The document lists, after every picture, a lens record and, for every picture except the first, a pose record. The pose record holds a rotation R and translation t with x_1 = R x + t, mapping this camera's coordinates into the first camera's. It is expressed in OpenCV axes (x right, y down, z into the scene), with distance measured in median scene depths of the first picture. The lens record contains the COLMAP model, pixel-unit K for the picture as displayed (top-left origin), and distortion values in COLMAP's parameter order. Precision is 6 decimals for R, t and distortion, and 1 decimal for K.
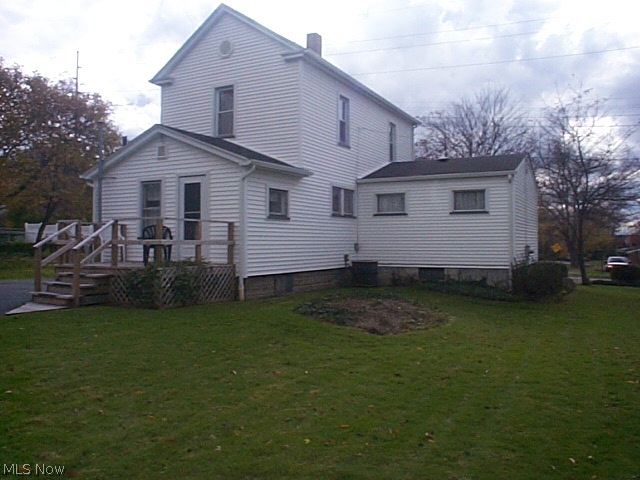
lens RADIAL K [[553.6, 0, 320.0], [0, 553.6, 240.0], [0, 0, 1]] dist [-0.017955, 0.003475]
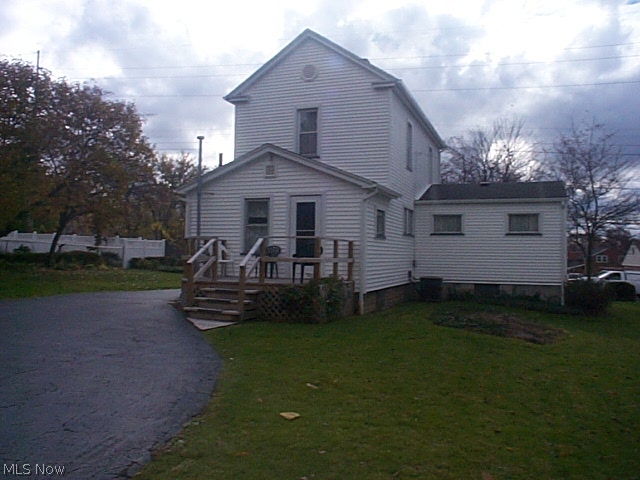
lens RADIAL K [[553.6, 0, 320.0], [0, 553.6, 240.0], [0, 0, 1]] dist [-0.017955, 0.003475]
pose [[0.988976, 0.018437, 0.146920, -0.305239], [-0.015410, 0.999645, -0.021712, -0.008178], [-0.147269, 0.019209, 0.988910, -0.029672]]
